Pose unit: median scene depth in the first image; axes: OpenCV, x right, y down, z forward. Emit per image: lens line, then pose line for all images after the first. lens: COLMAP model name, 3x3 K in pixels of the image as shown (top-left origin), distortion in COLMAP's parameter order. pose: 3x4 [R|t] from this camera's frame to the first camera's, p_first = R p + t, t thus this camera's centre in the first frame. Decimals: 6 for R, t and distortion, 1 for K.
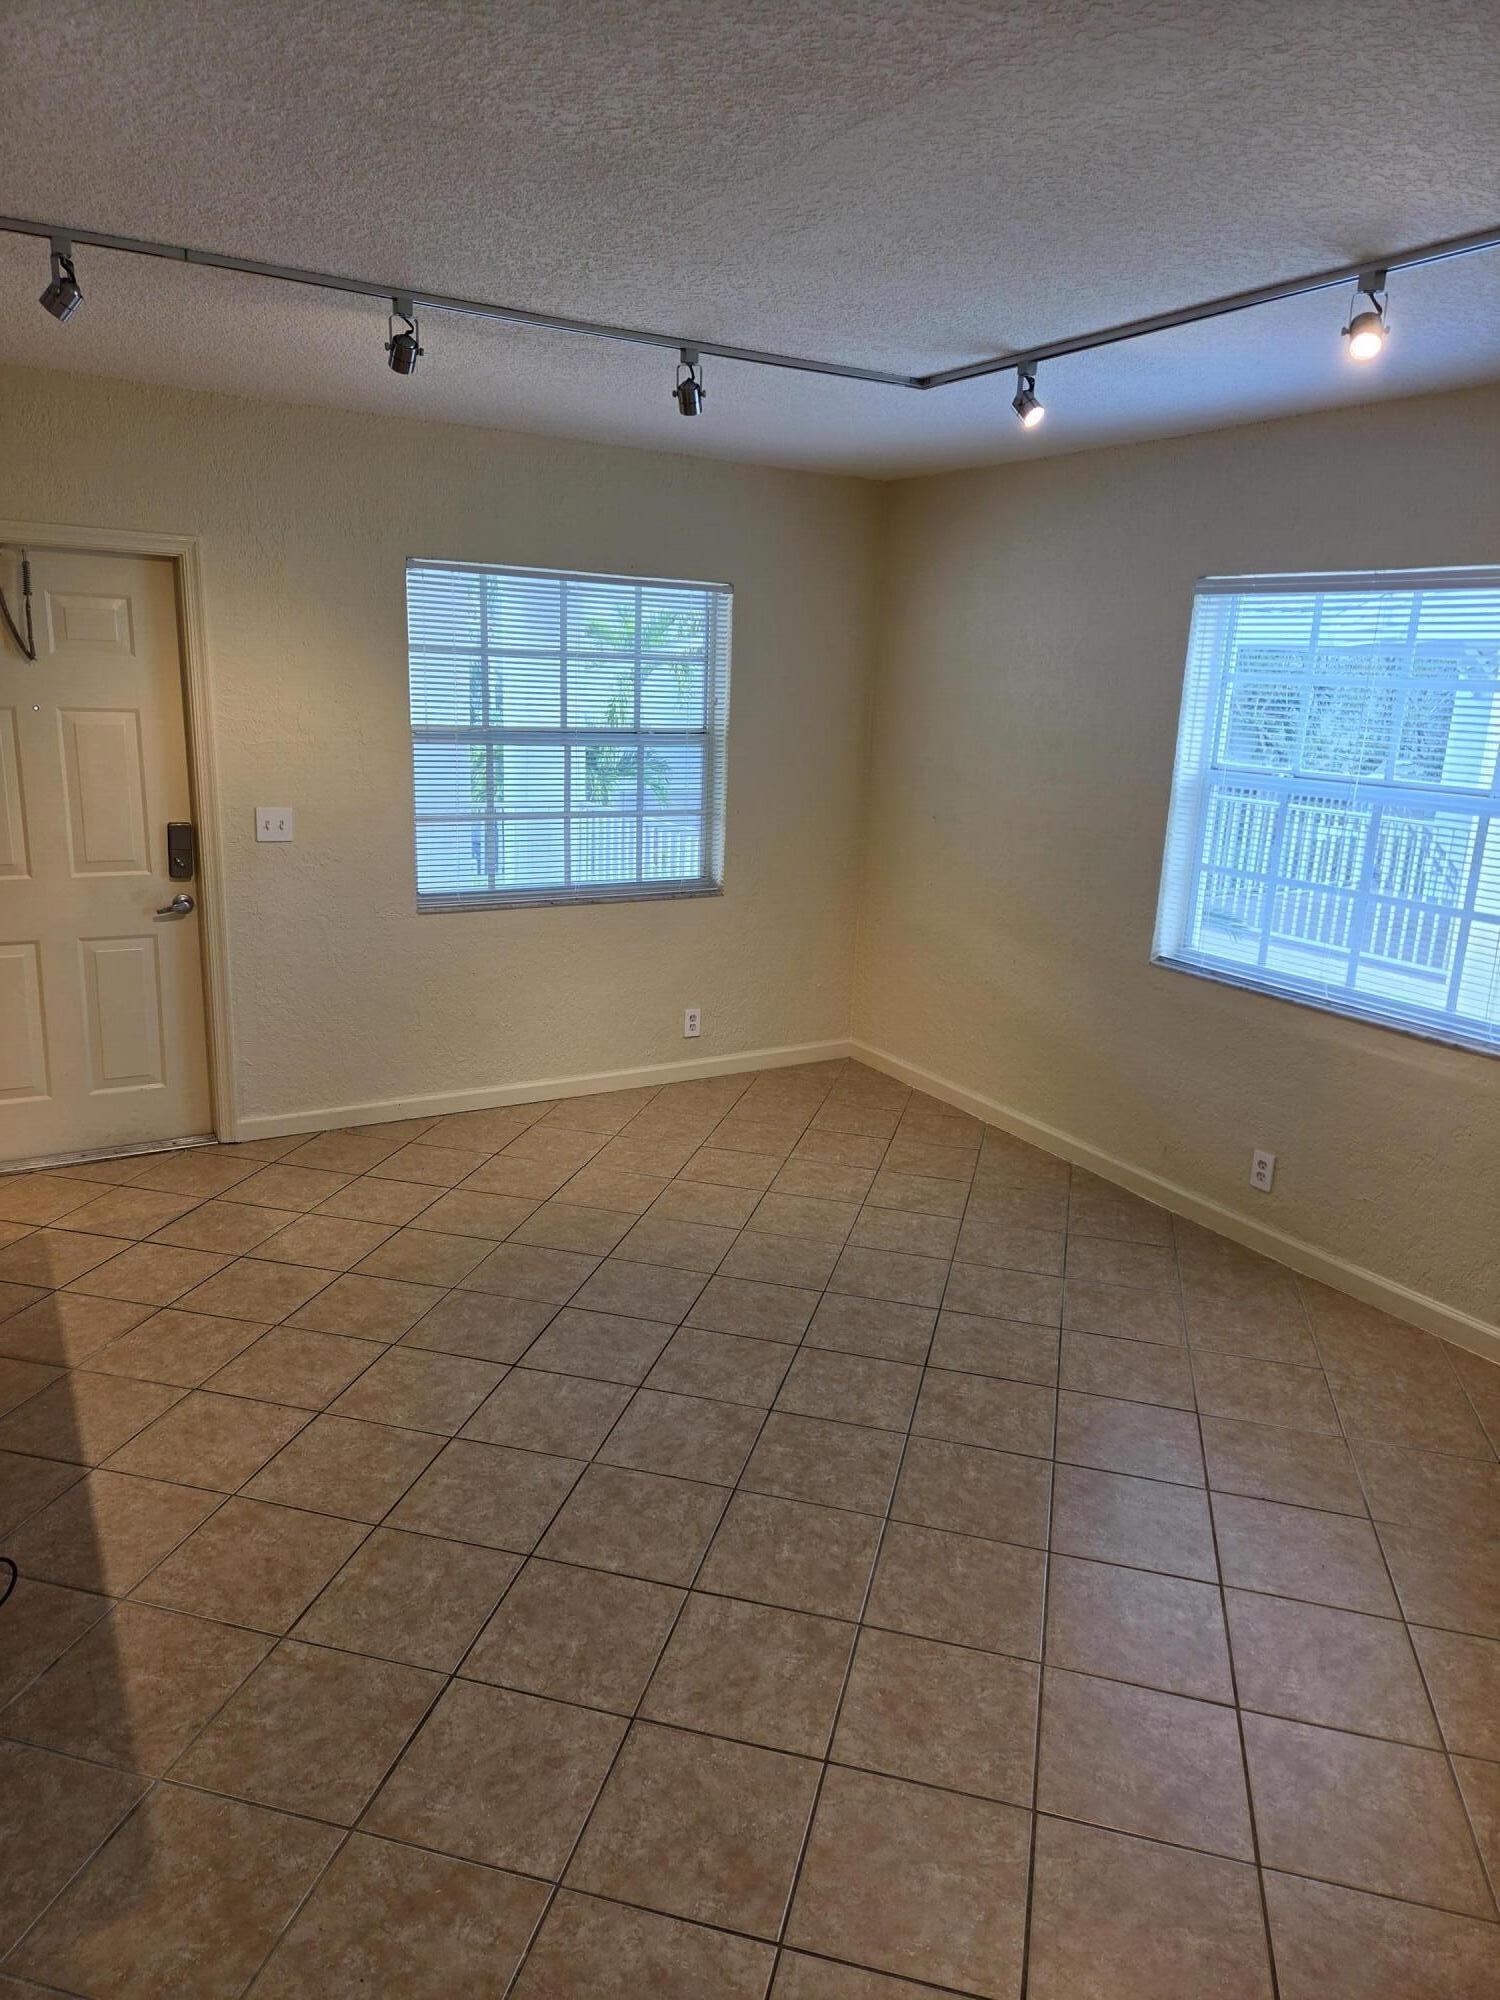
lens RADIAL K [[1341.3, 0, 742.4], [0, 1341.3, 1003.0], [0, 0, 1]] dist [0.040185, -0.021560]
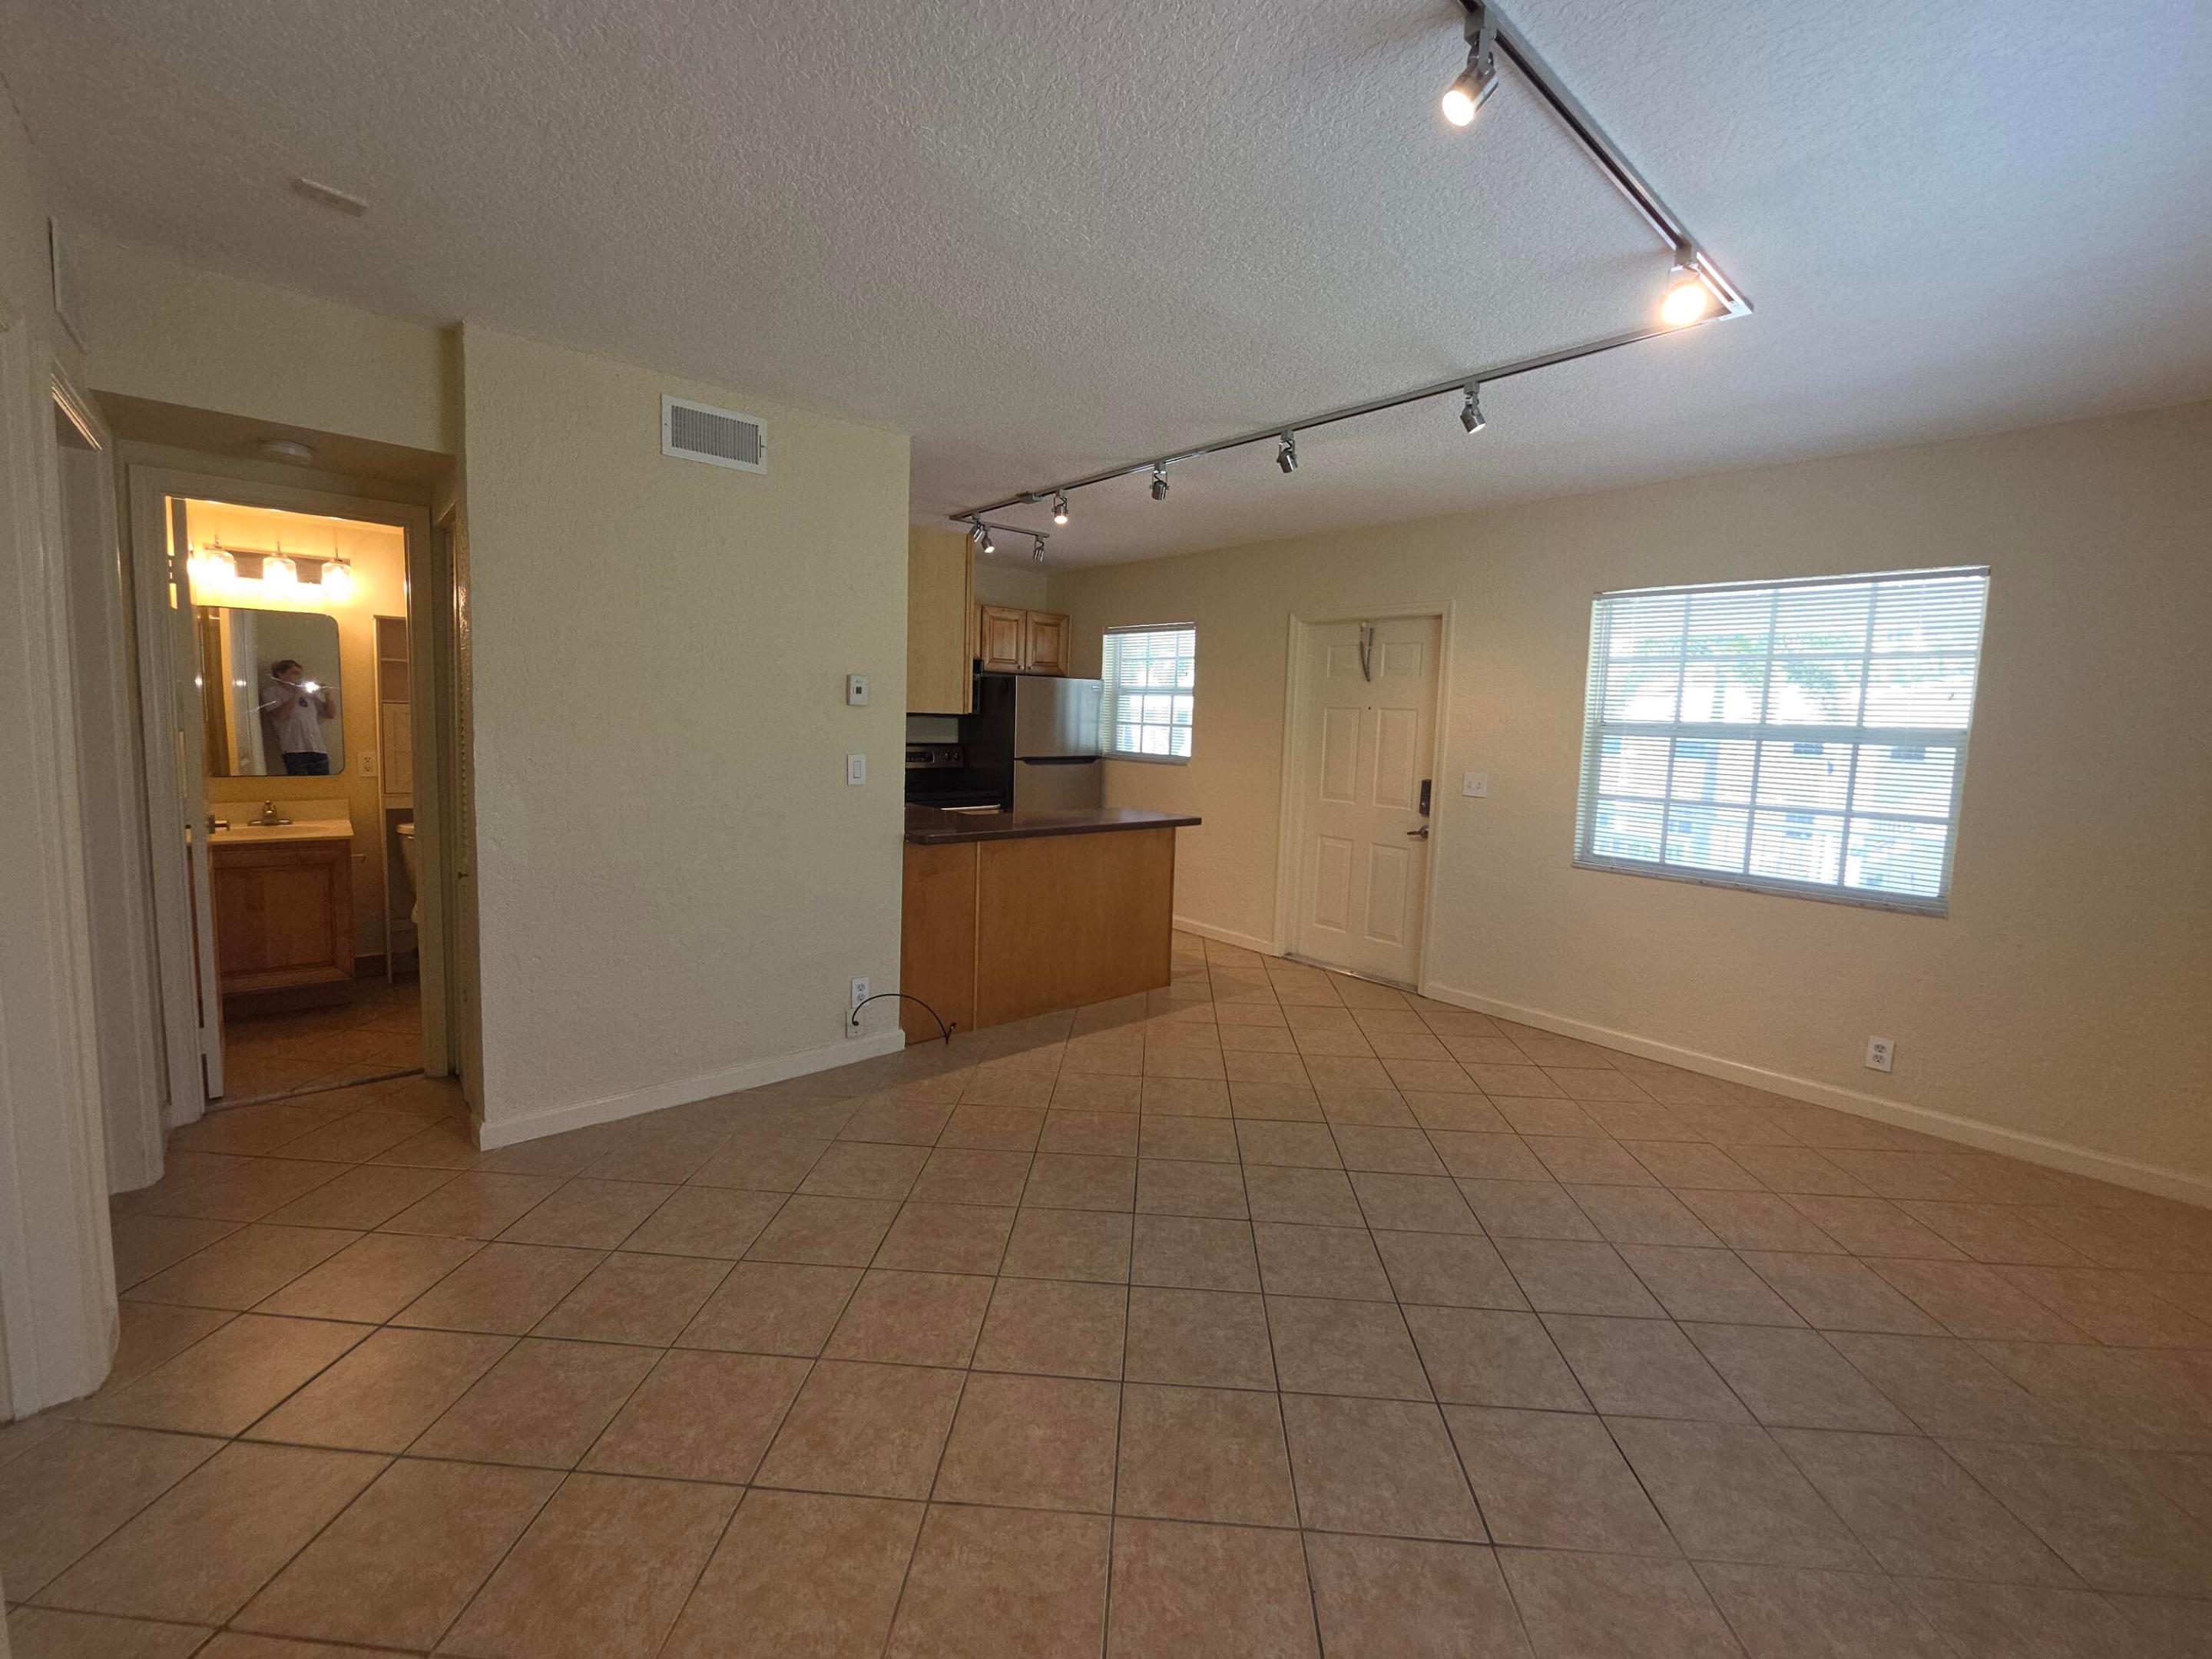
lens RADIAL K [[912.6, 0, 1124.0], [0, 912.6, 812.4], [0, 0, 1]] dist [-0.006868, 0.001566]
pose [[0.203069, 0.071442, -0.976555, 0.562558], [-0.265975, 0.963860, 0.015205, -0.020003], [0.942348, 0.256651, 0.214732, 0.467006]]
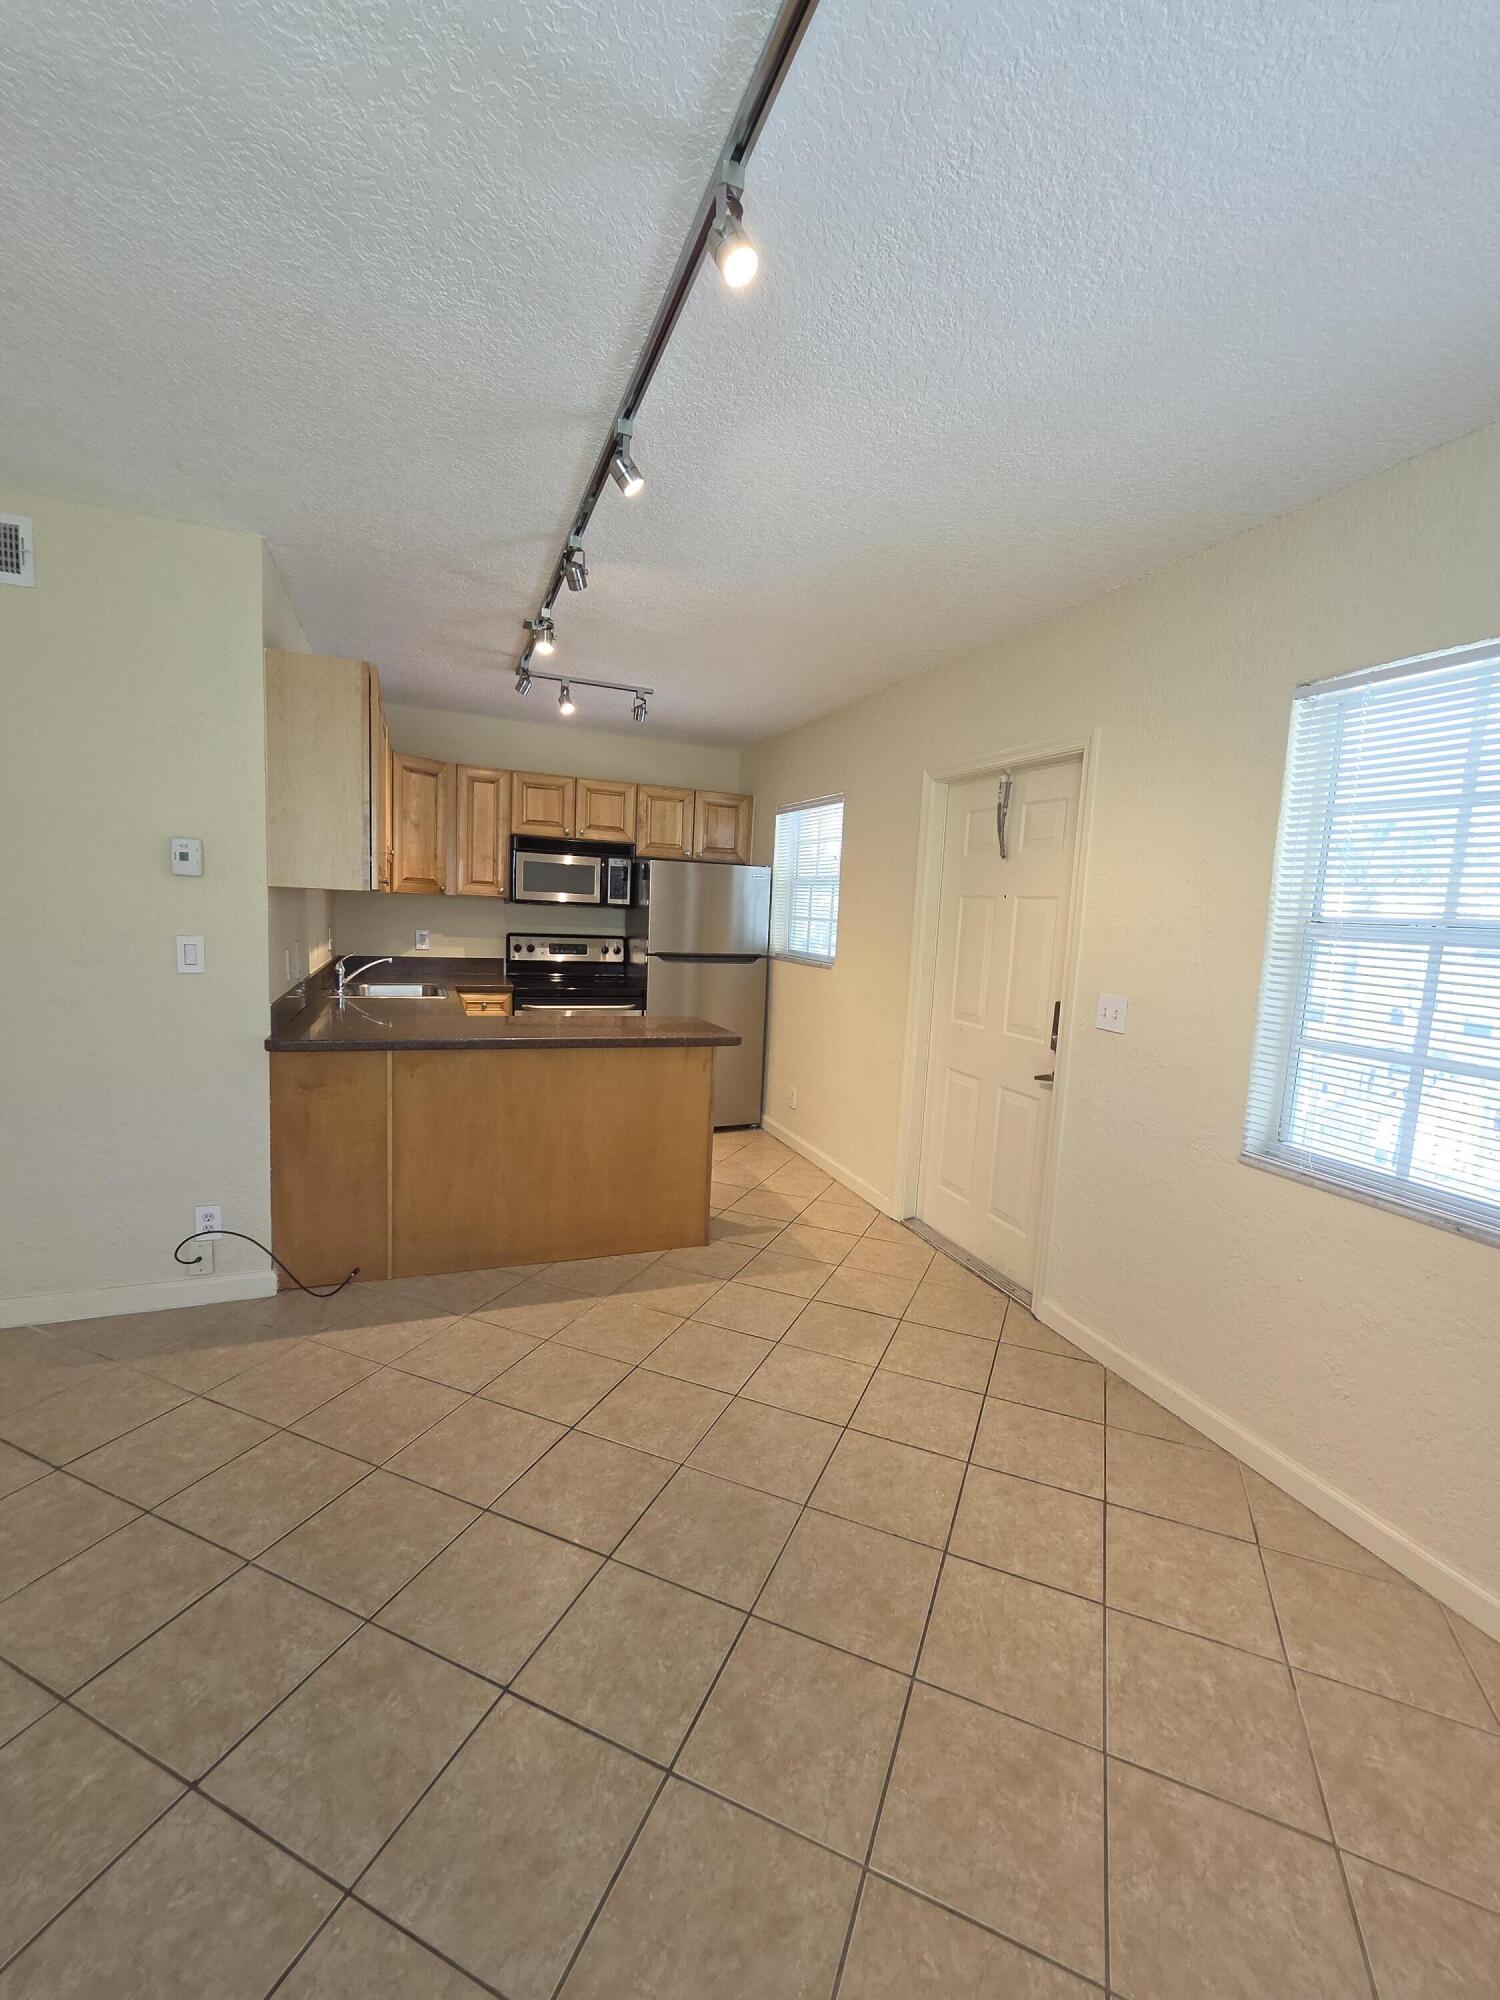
lens RADIAL K [[825.2, 0, 777.9], [0, 825.2, 1014.4], [0, 0, 1]] dist [-0.006868, 0.001566]
pose [[-0.129141, 0.079424, -0.988440, 0.258229], [-0.296991, 0.947934, 0.114971, -0.135536], [0.946107, 0.308405, -0.098828, 0.885283]]
